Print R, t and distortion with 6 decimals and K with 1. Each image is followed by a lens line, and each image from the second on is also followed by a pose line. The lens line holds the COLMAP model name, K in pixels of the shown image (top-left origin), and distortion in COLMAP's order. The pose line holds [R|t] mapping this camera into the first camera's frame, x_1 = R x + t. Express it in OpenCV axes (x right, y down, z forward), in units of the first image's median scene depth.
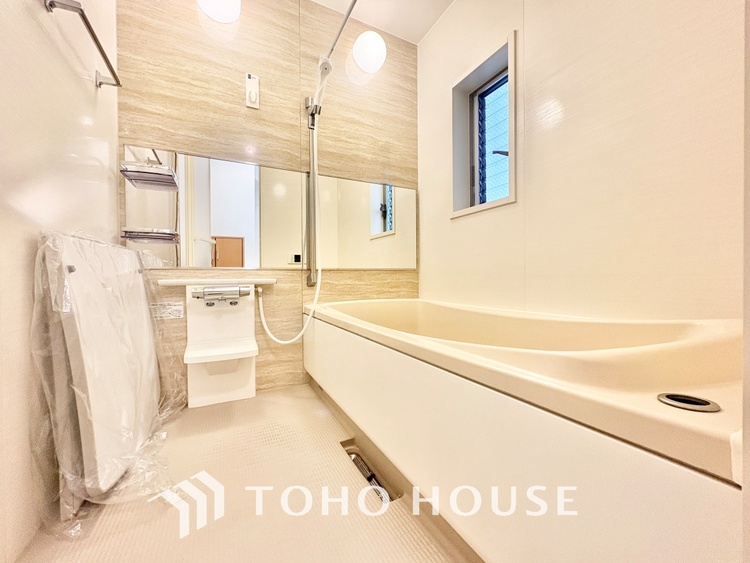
lens RADIAL K [[298.8, 0, 374.5], [0, 298.8, 281.7], [0, 0, 1]] dist [0.006114, 0.000284]
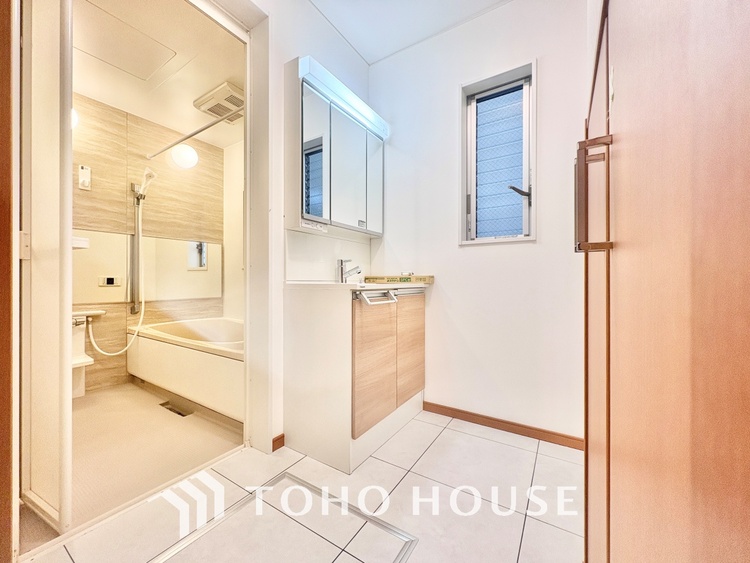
lens RADIAL K [[298.8, 0, 373.8], [0, 298.8, 281.4], [0, 0, 1]] dist [0.006114, 0.000284]
pose [[0.869591, 0.009785, 0.493676, 0.074160], [-0.004597, 0.999921, -0.011723, -0.129460], [-0.493752, 0.007925, 0.869567, -0.826639]]
